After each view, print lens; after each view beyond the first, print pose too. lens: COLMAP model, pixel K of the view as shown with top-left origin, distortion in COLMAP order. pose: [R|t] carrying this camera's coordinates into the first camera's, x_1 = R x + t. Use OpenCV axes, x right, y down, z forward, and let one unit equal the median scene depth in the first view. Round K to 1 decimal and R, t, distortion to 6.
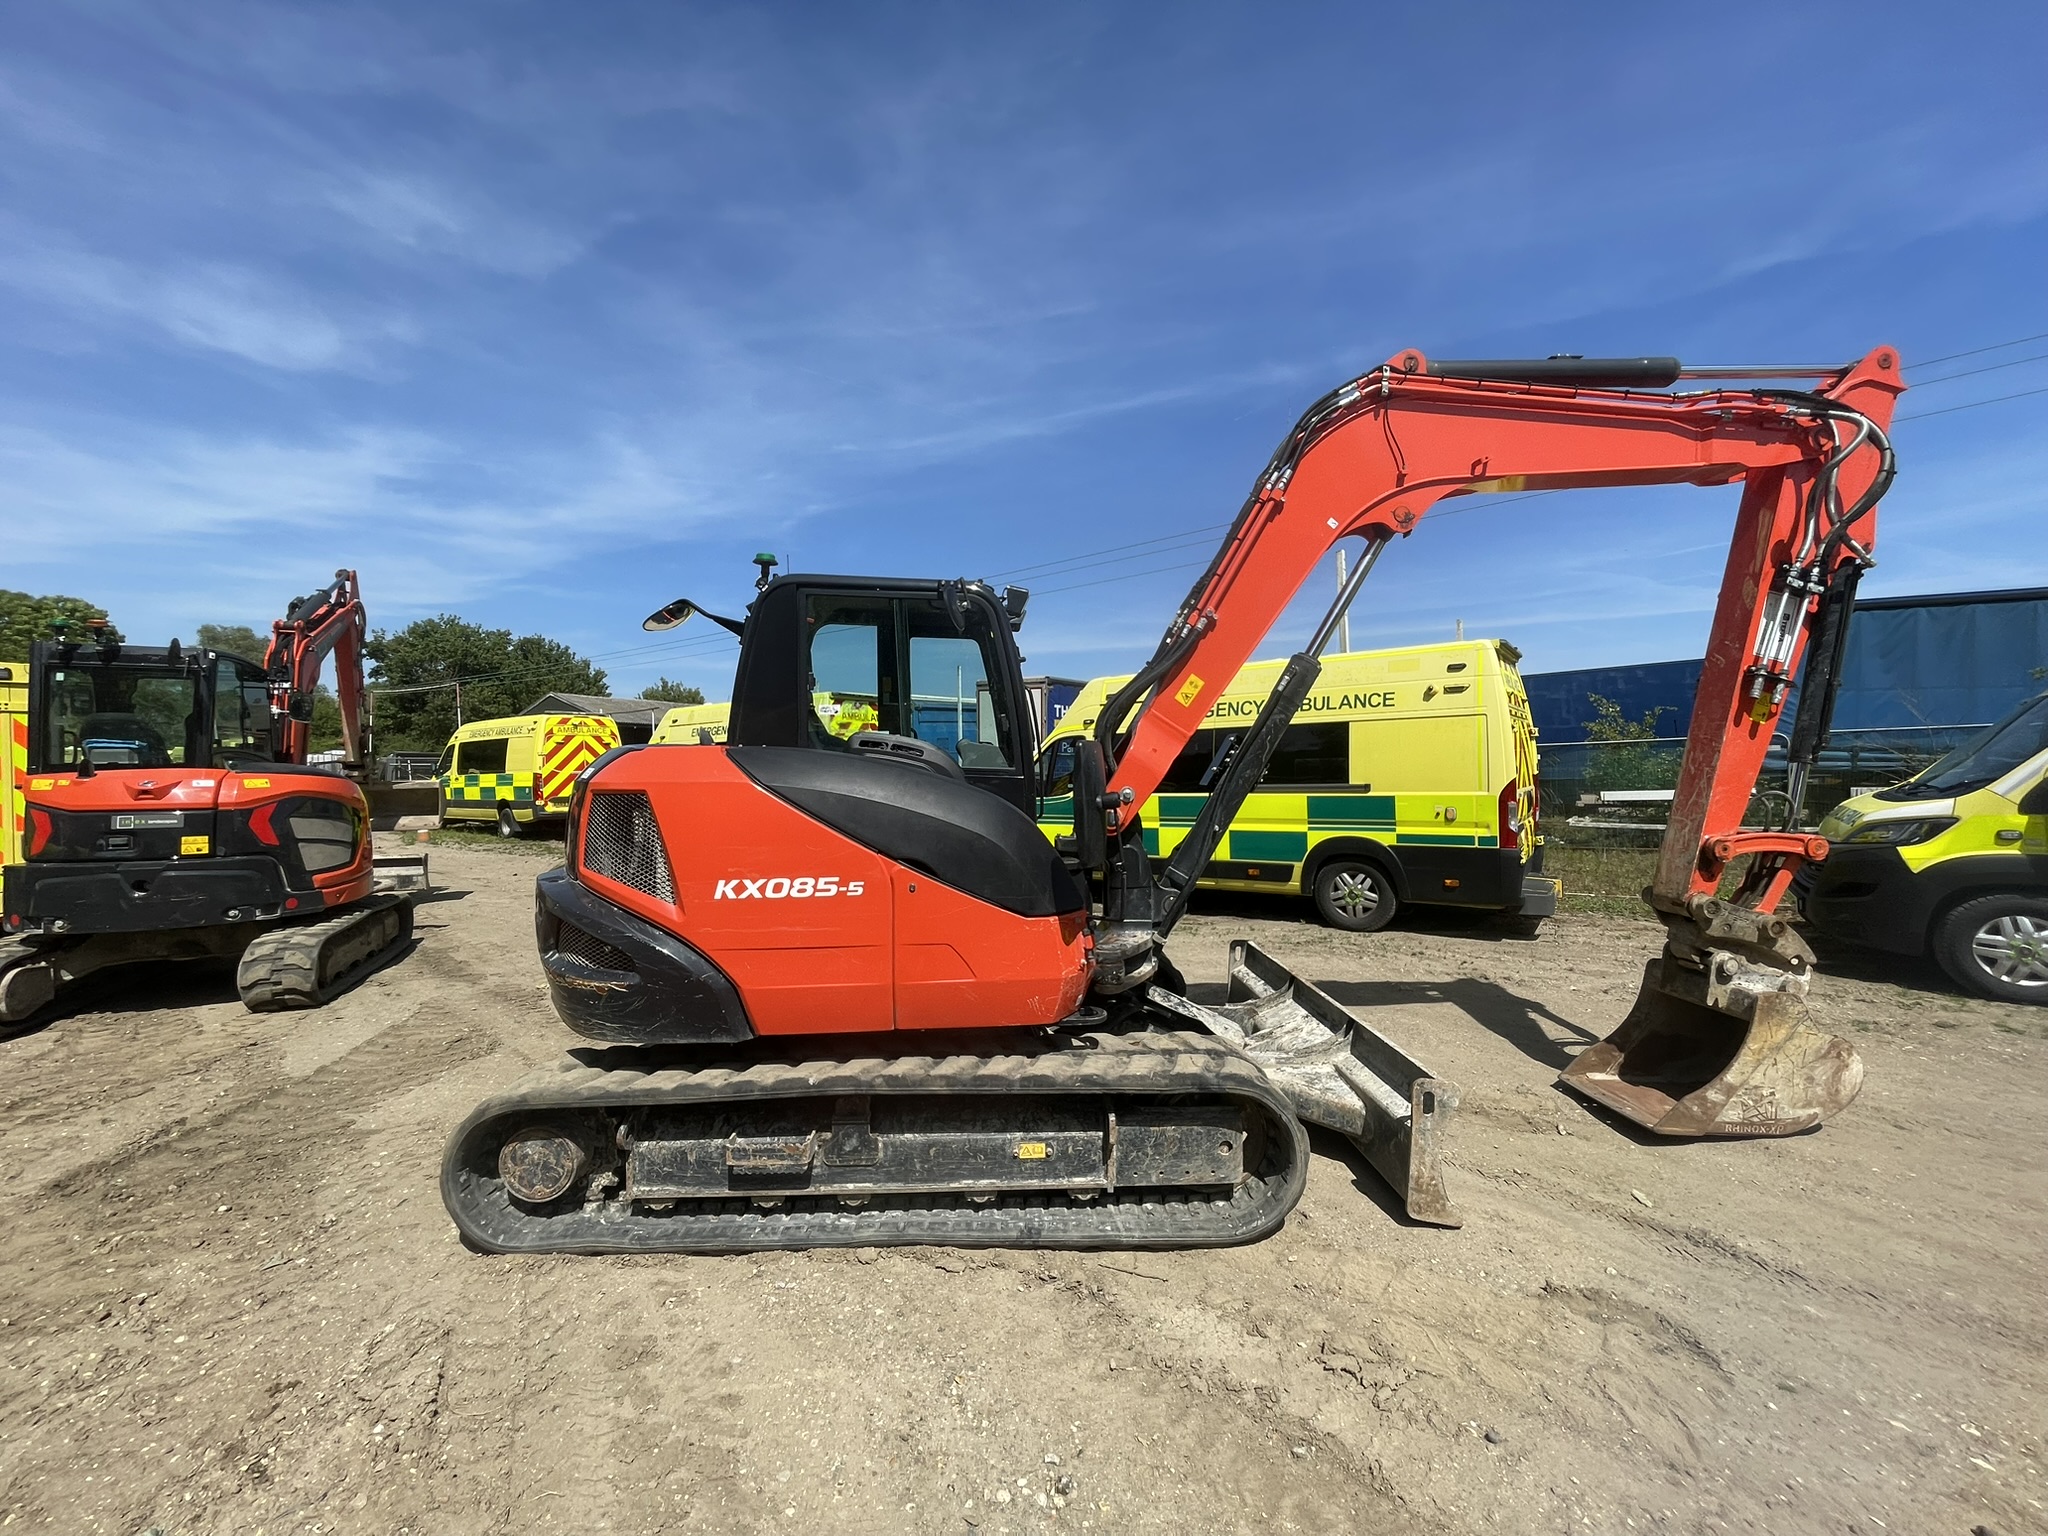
lens RADIAL K [[825.6, 0, 1025.3], [0, 825.6, 760.0], [0, 0, 1]] dist [-0.003443, 0.000360]
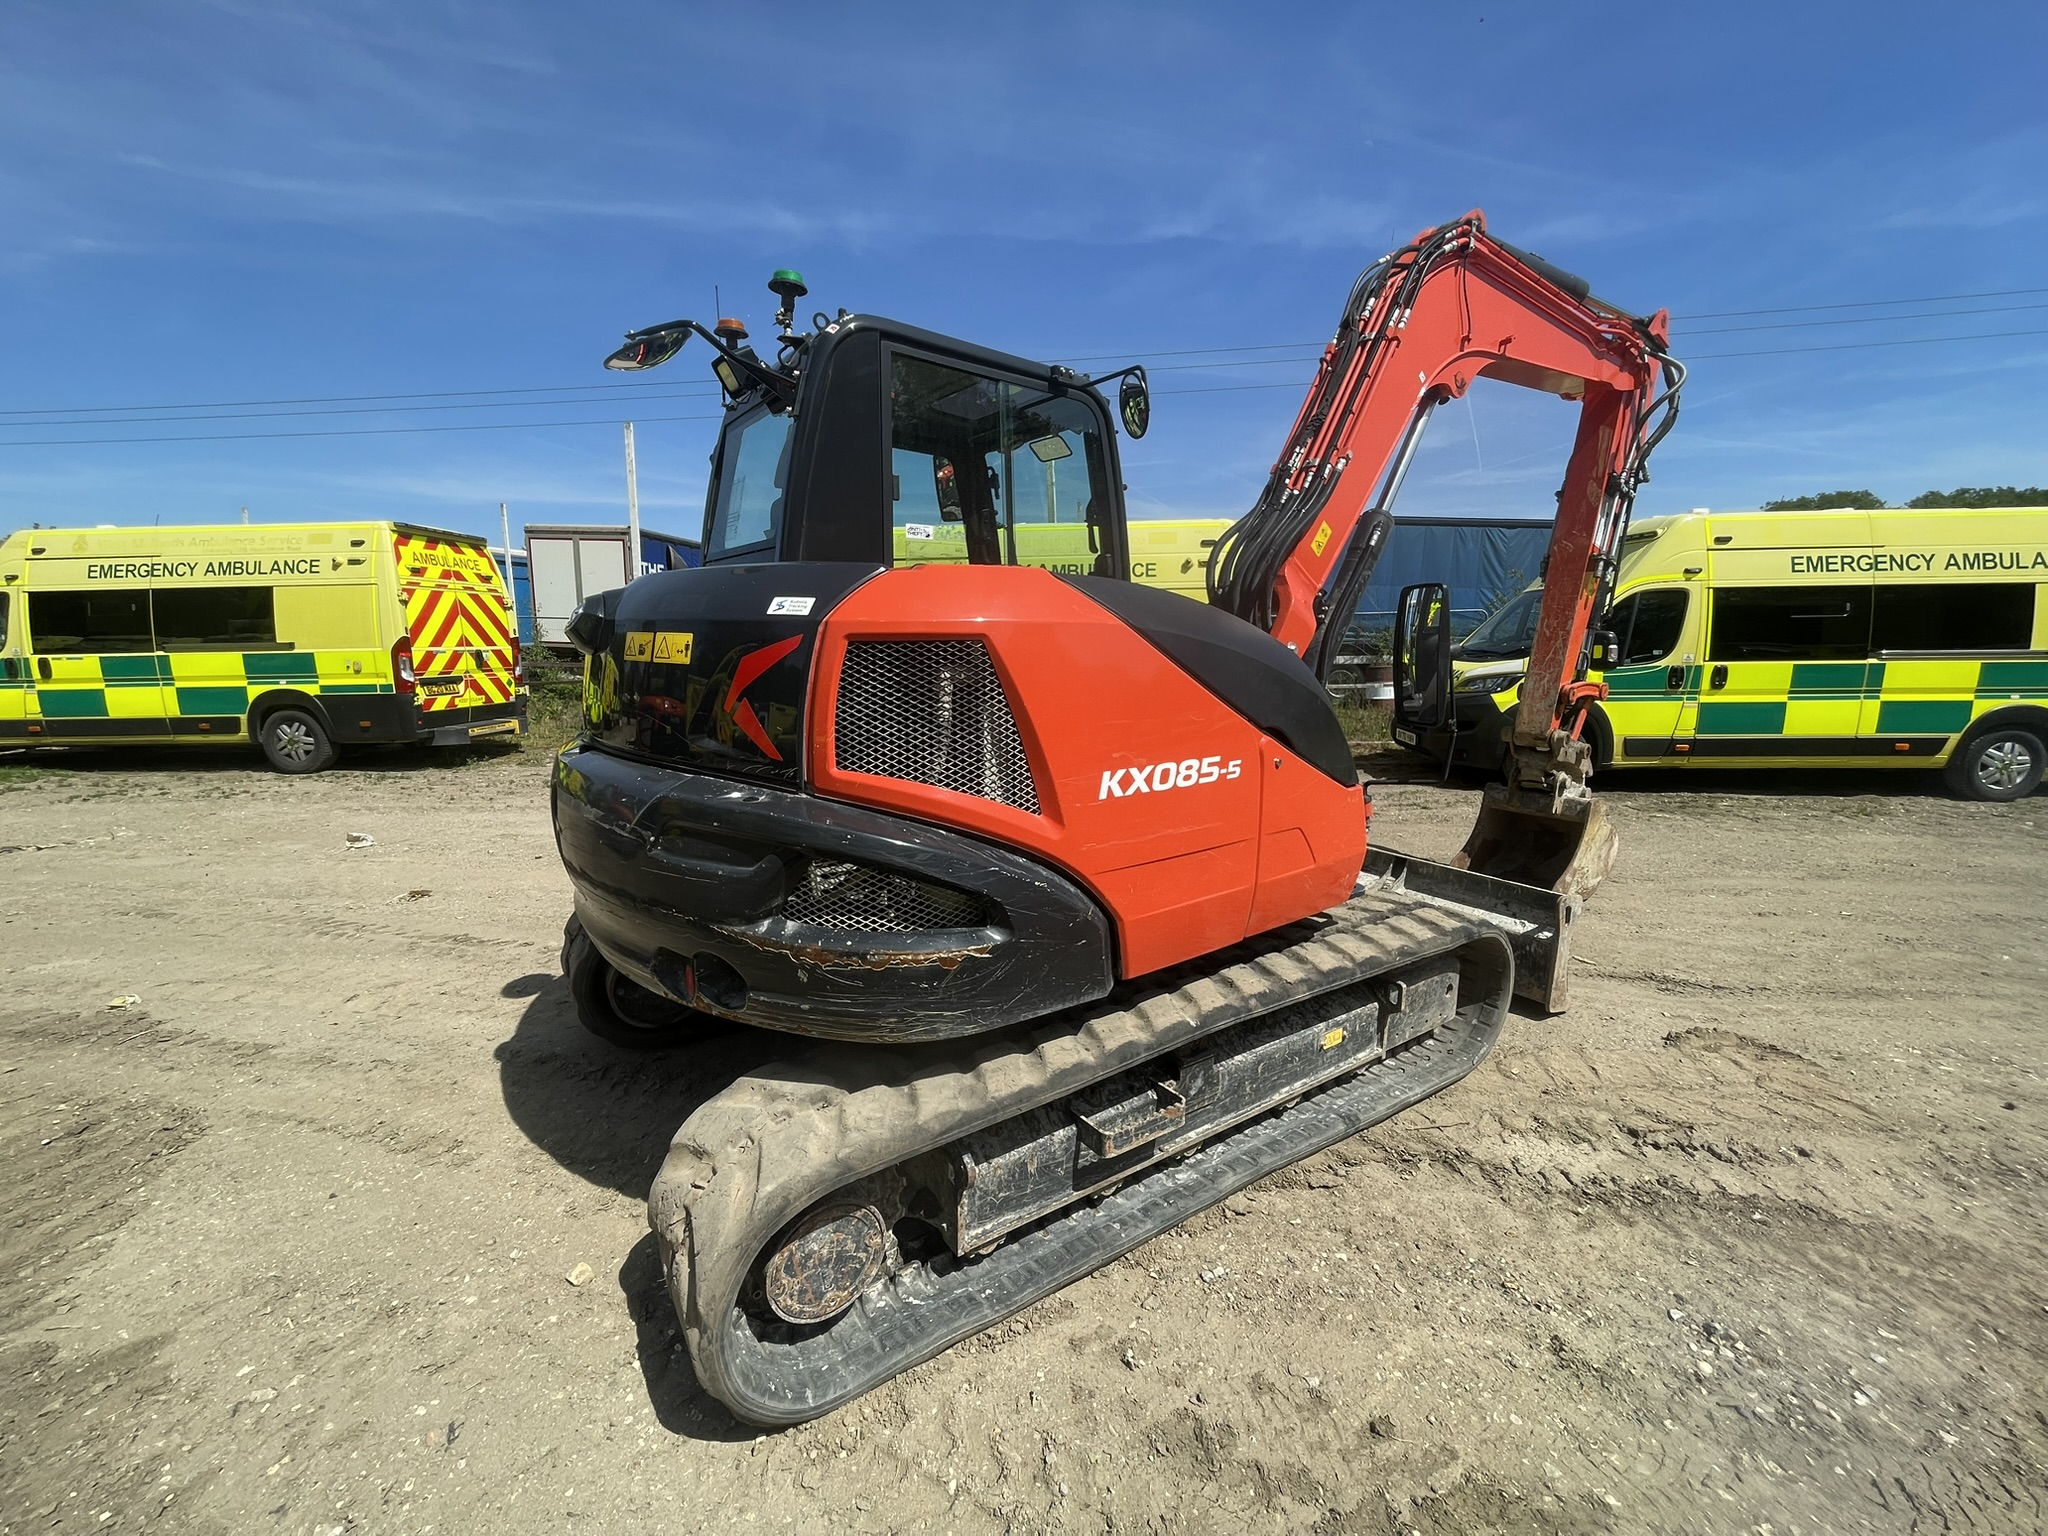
lens RADIAL K [[825.6, 0, 1024.2], [0, 825.6, 761.6], [0, 0, 1]] dist [-0.003443, 0.000360]
pose [[0.846930, -0.069635, 0.527125, -0.739982], [-0.011272, 0.988813, 0.148737, 0.037056], [-0.531585, -0.131911, 0.836670, 0.453514]]
